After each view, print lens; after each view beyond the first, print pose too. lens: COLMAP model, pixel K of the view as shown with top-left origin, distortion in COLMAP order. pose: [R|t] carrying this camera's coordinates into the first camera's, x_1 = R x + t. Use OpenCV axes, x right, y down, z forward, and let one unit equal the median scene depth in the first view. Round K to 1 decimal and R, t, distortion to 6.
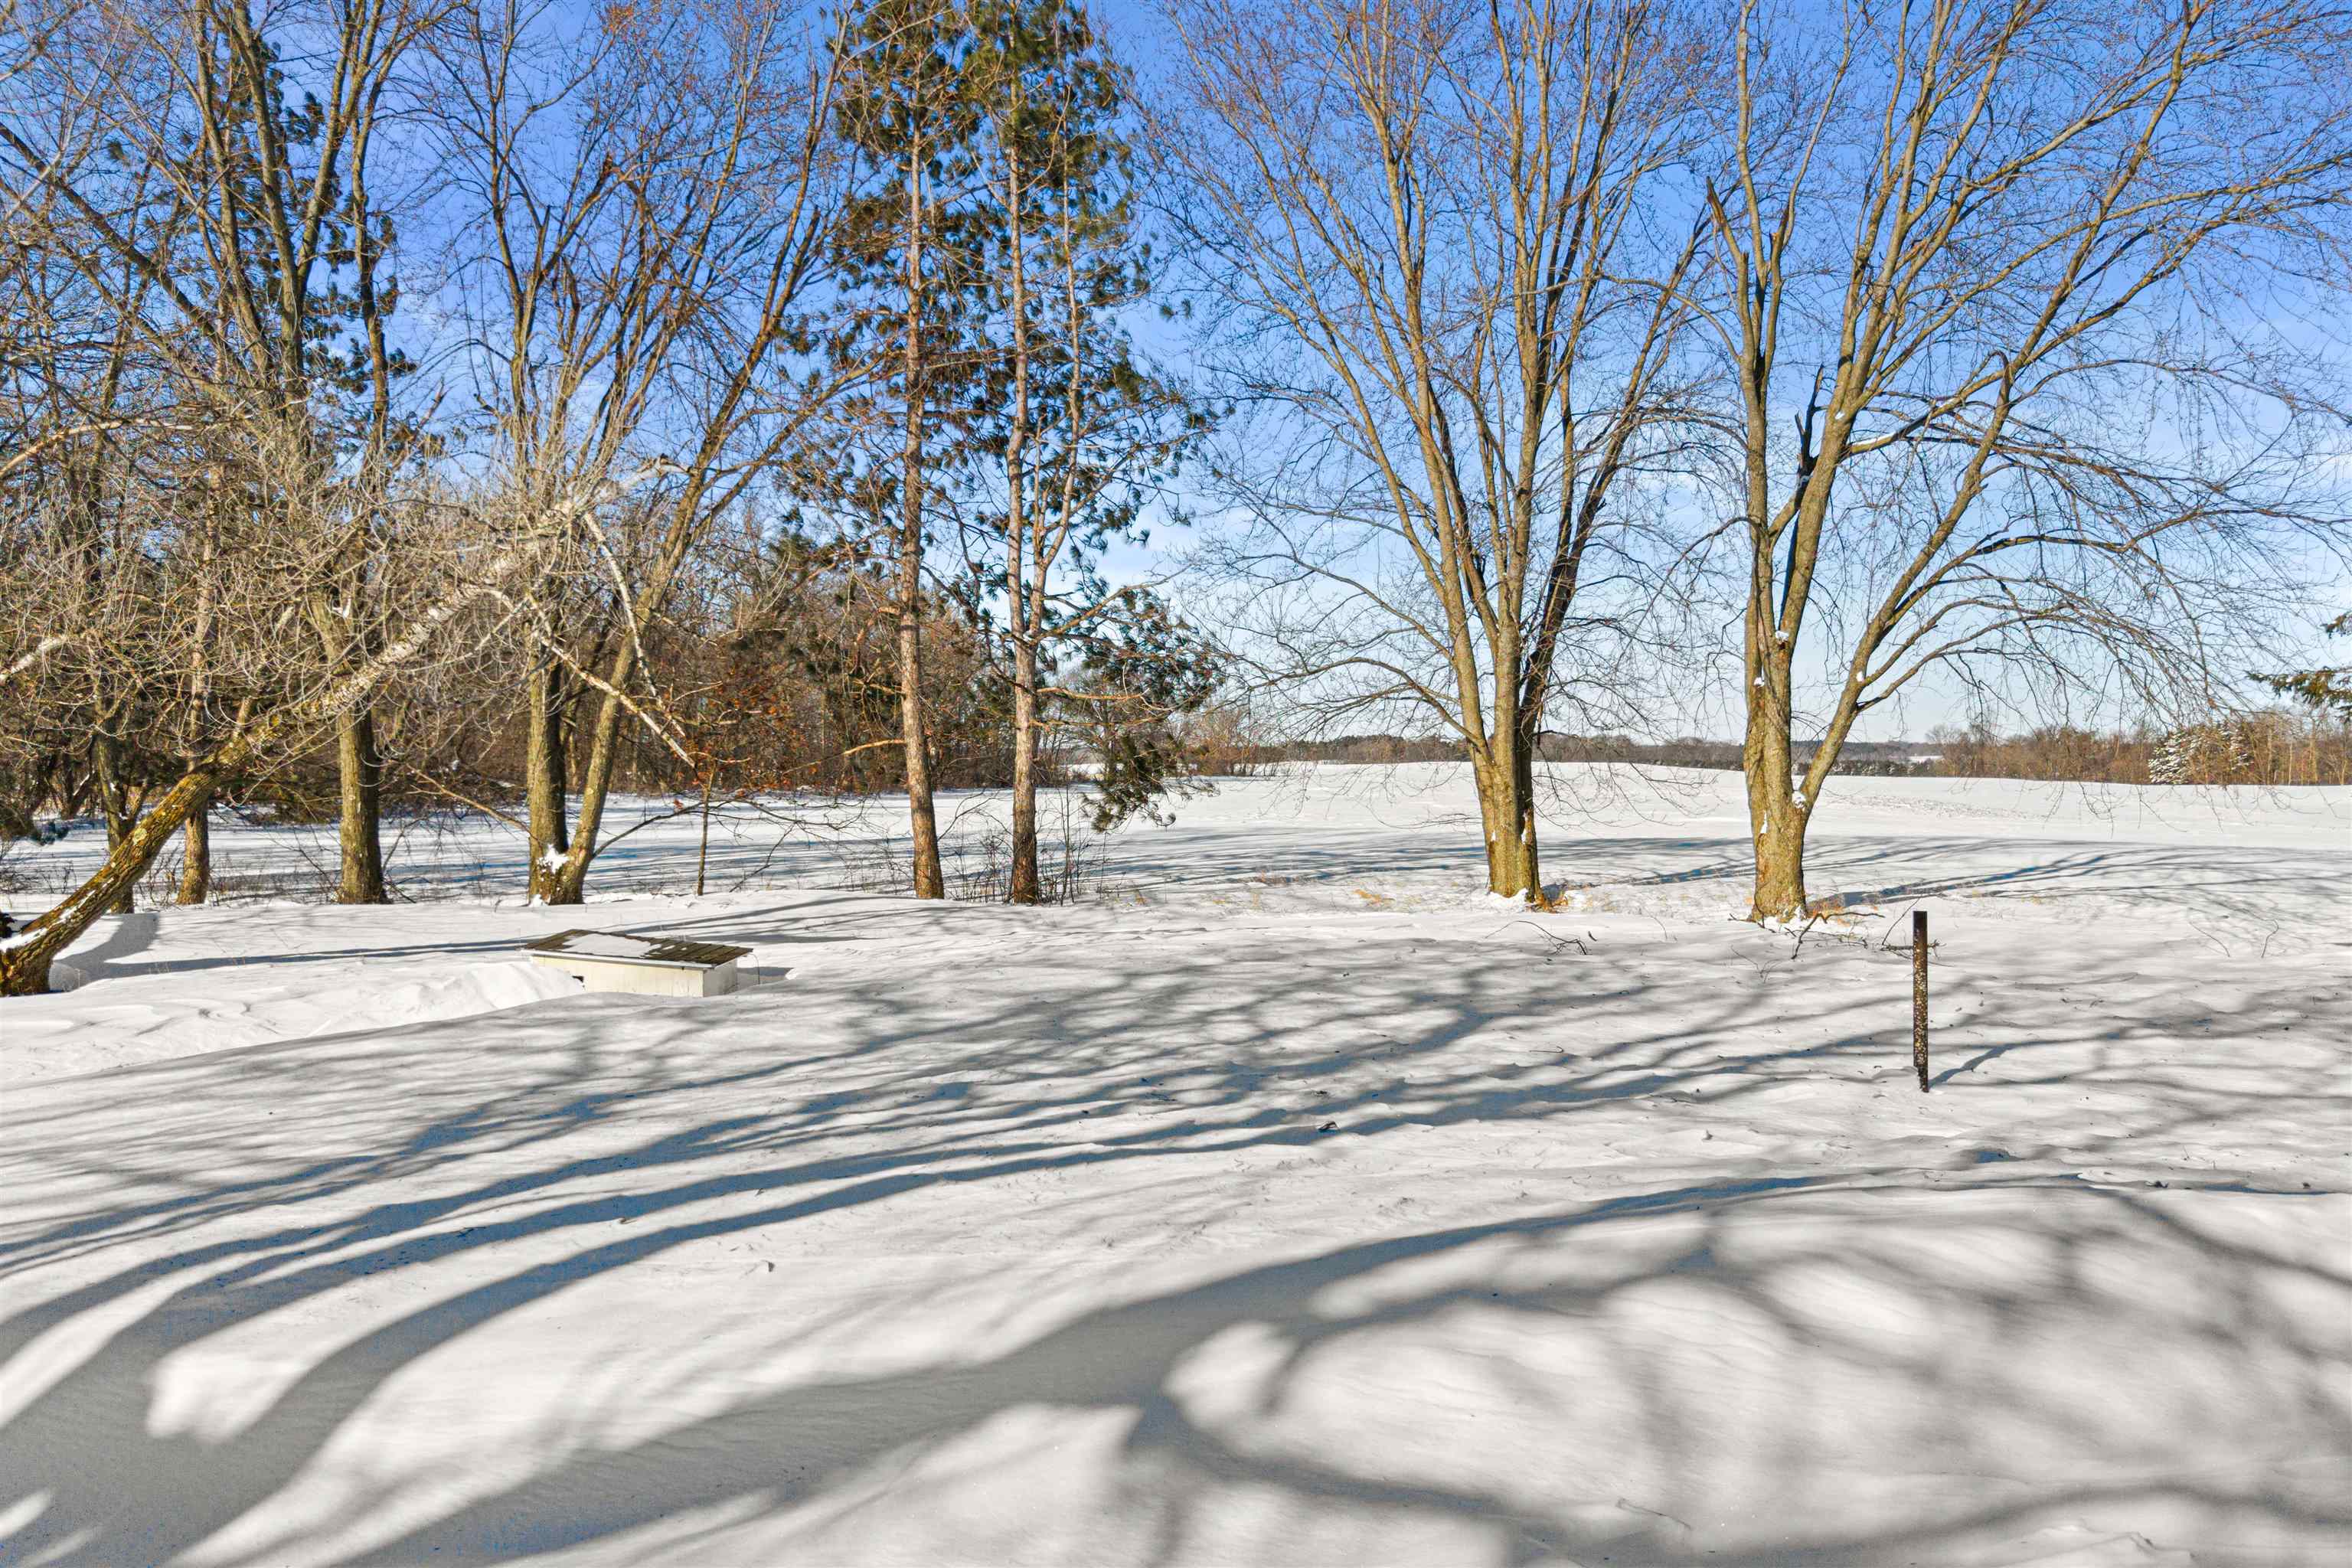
lens RADIAL K [[2018.3, 0, 1193.2], [0, 2018.3, 784.4], [0, 0, 1]] dist [0.019851, -0.024761]
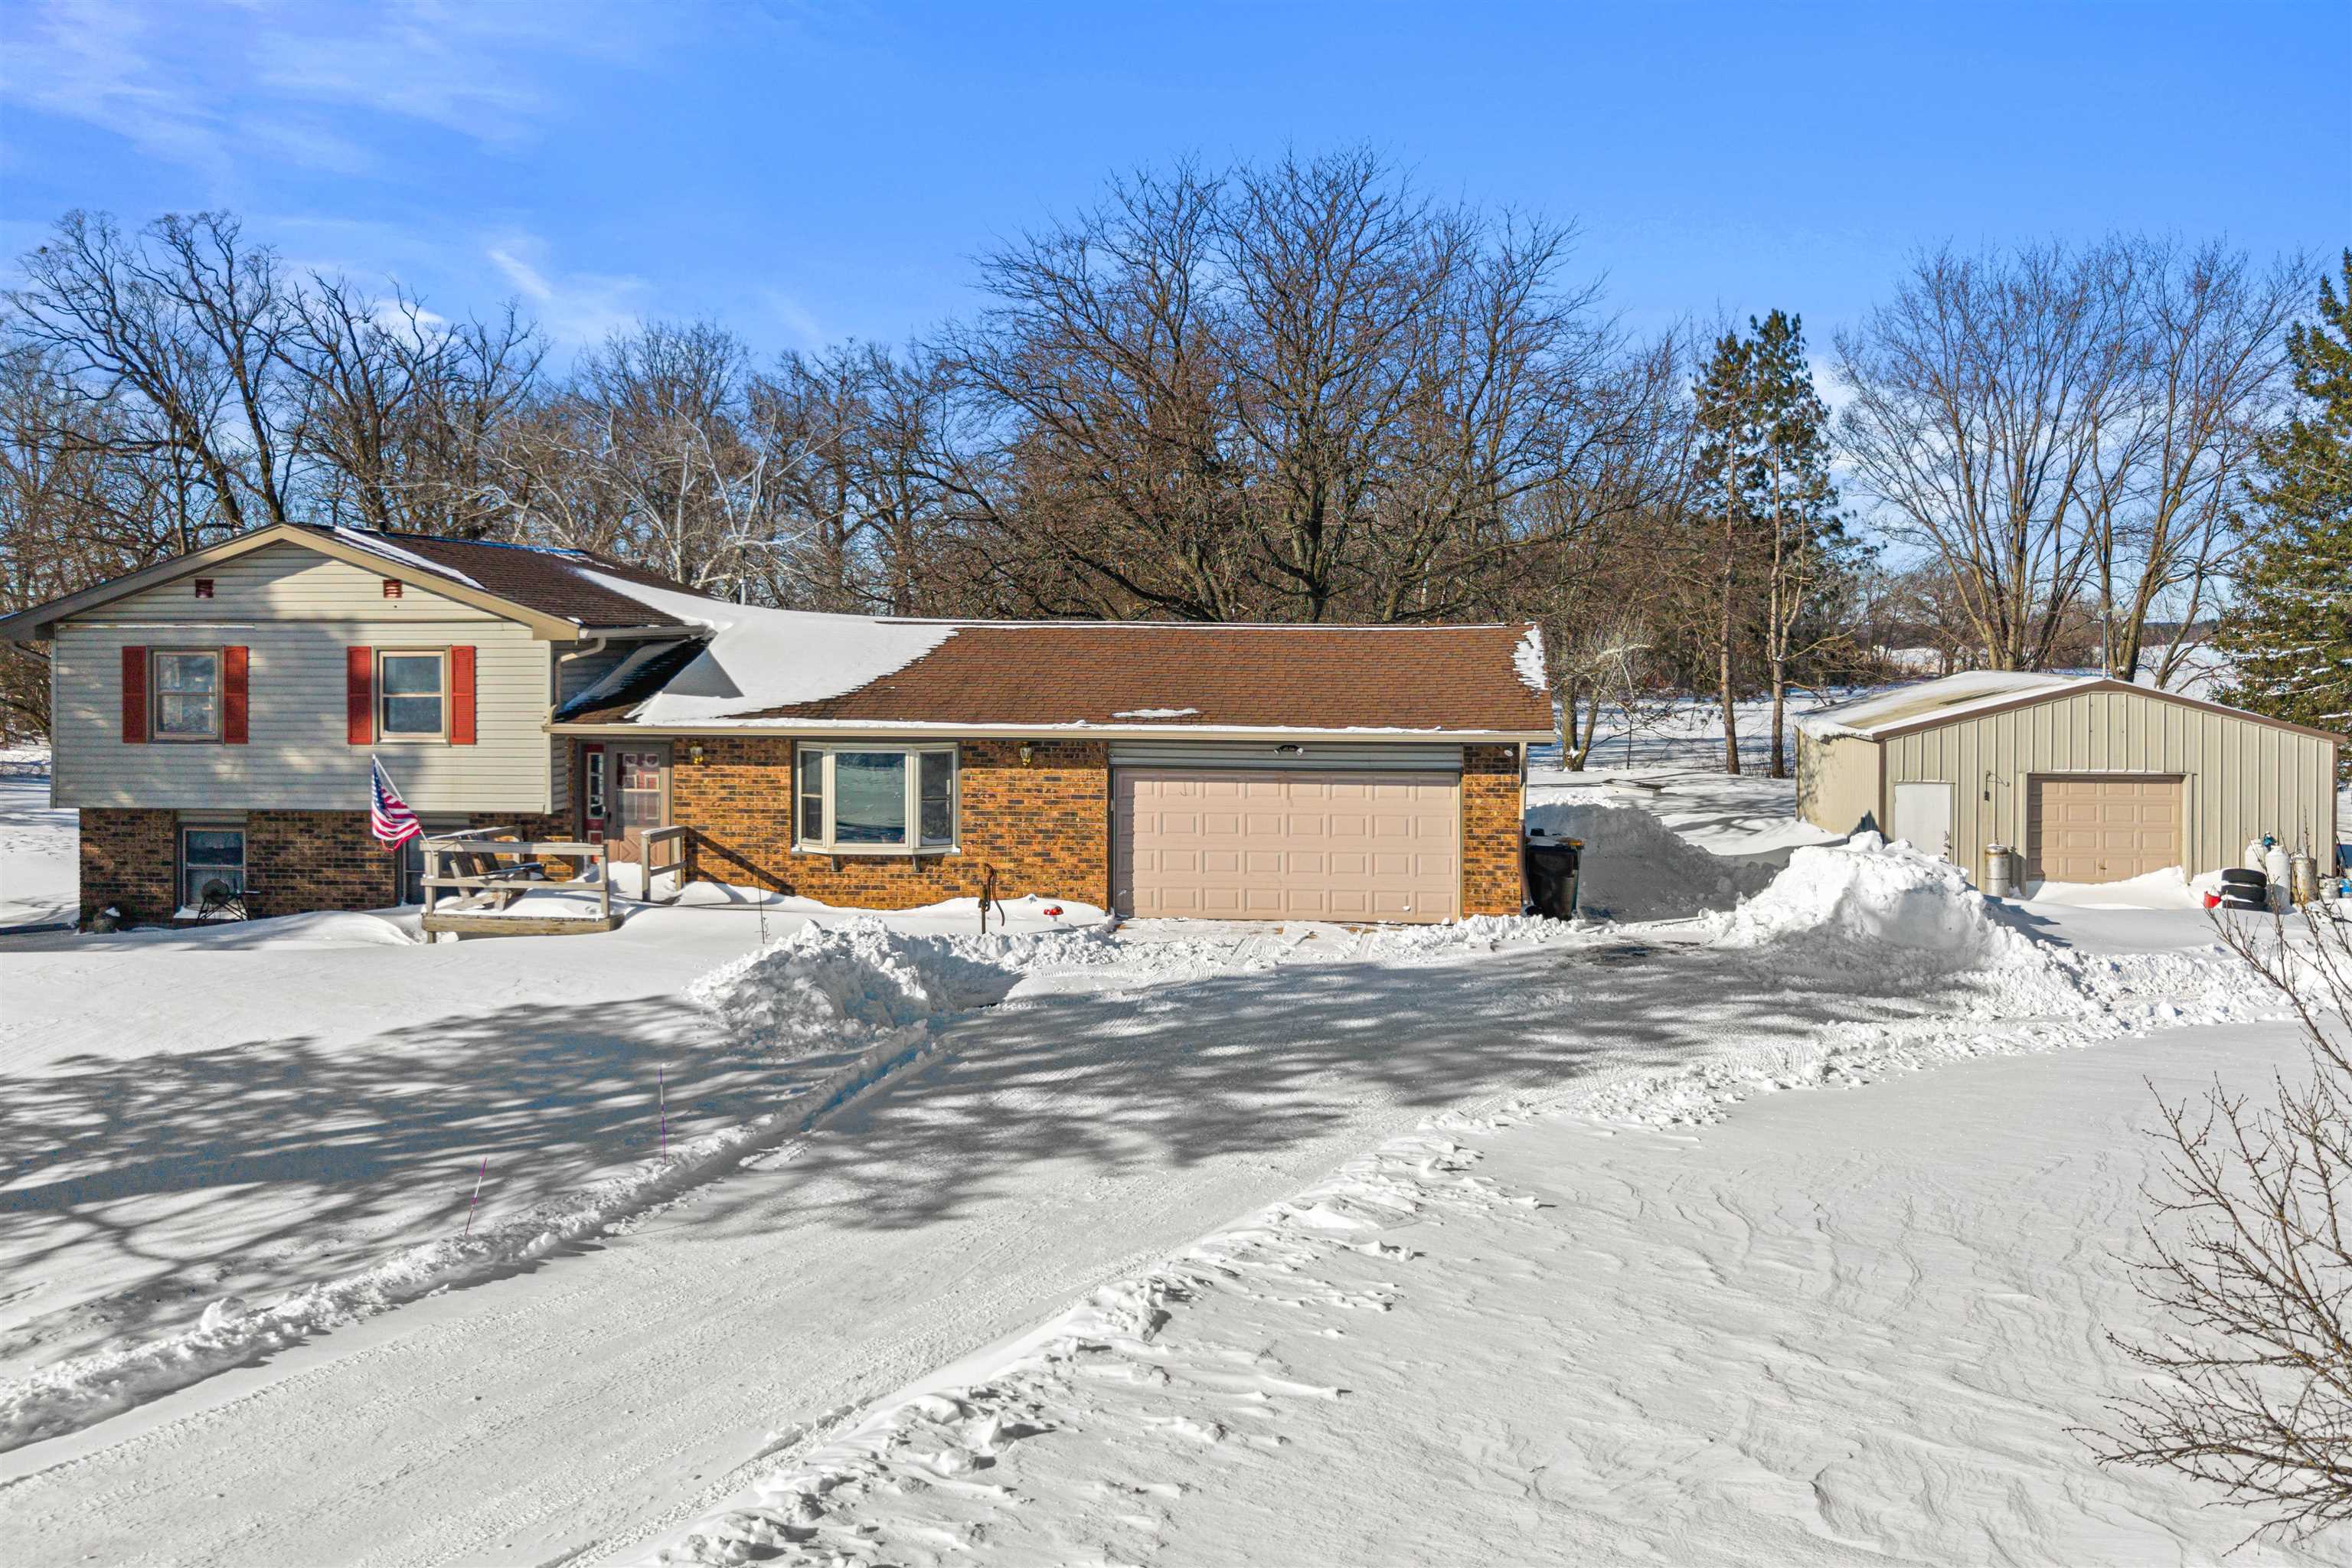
lens RADIAL K [[2018.3, 0, 1205.0], [0, 2018.3, 690.5], [0, 0, 1]] dist [0.019851, -0.024761]
pose [[0.918606, 0.015451, -0.394873, 0.202567], [-0.009489, 0.999810, 0.017046, -0.064253], [0.395061, -0.011912, 0.918578, -1.216778]]
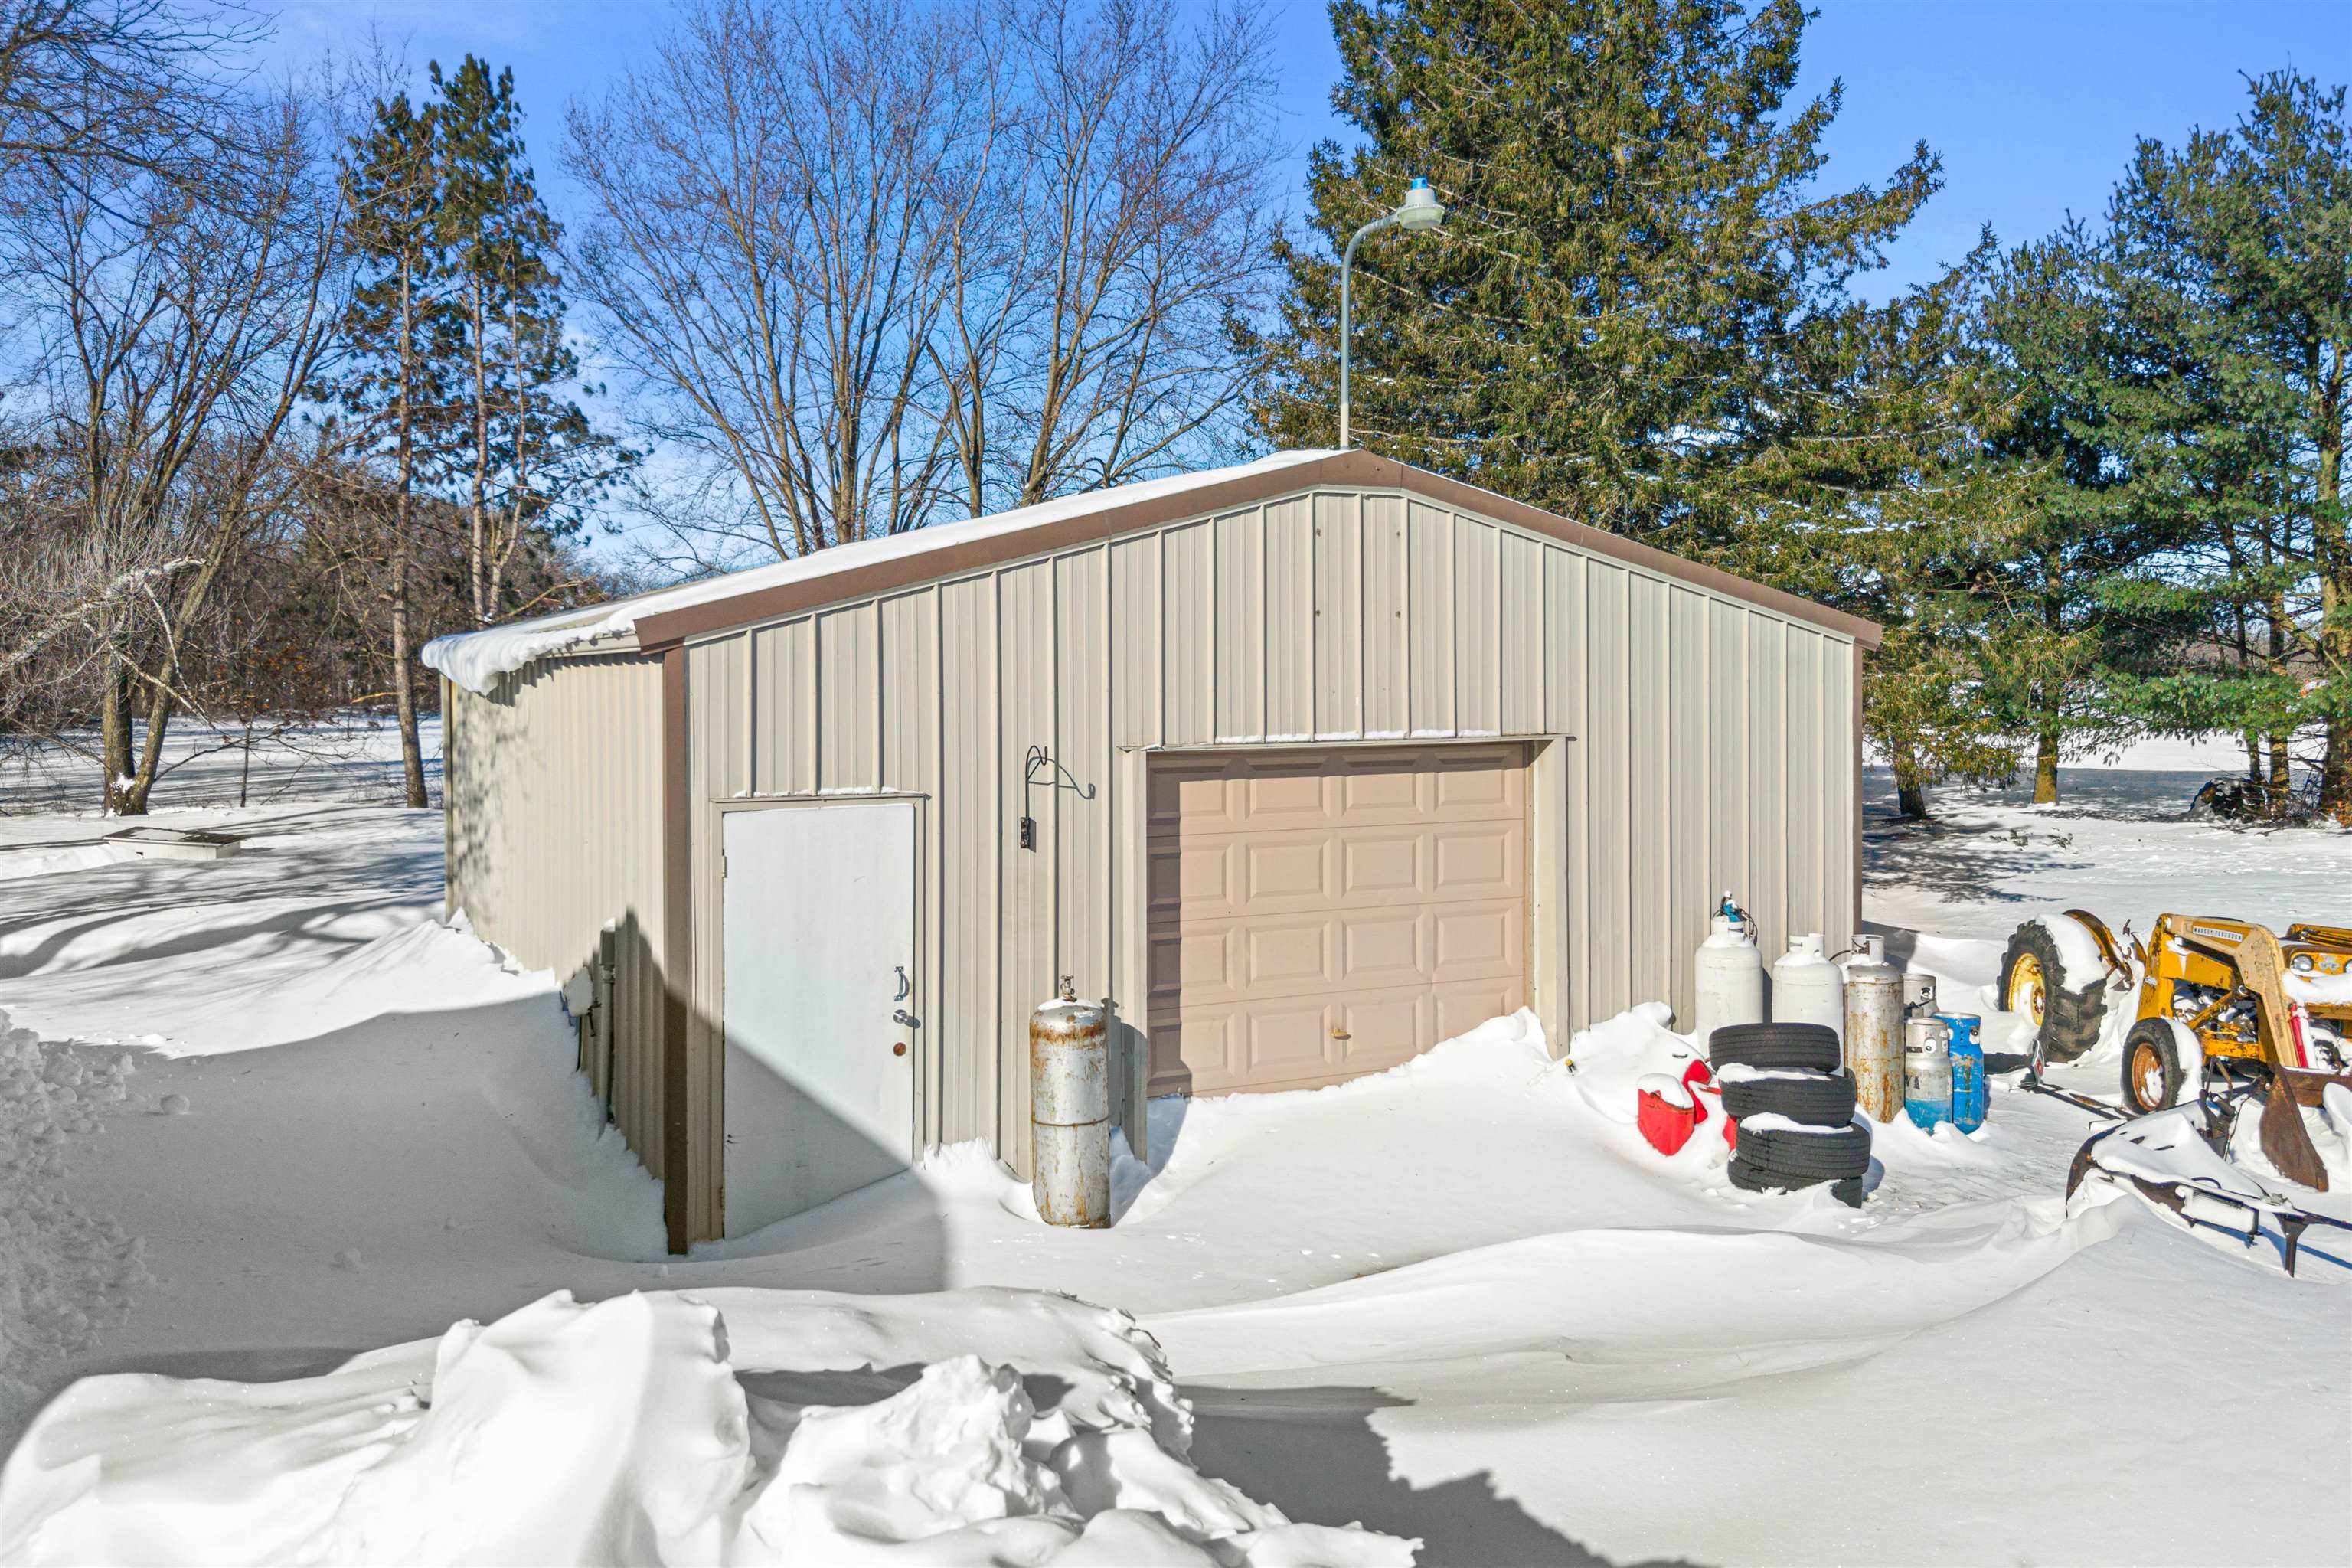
lens RADIAL K [[2018.3, 0, 1195.3], [0, 2018.3, 672.4], [0, 0, 1]] dist [0.019851, -0.024761]
pose [[0.983379, -0.002704, 0.181546, 0.133623], [0.004561, 0.999941, -0.009815, -0.018514], [-0.181509, 0.010480, 0.983333, -0.427216]]
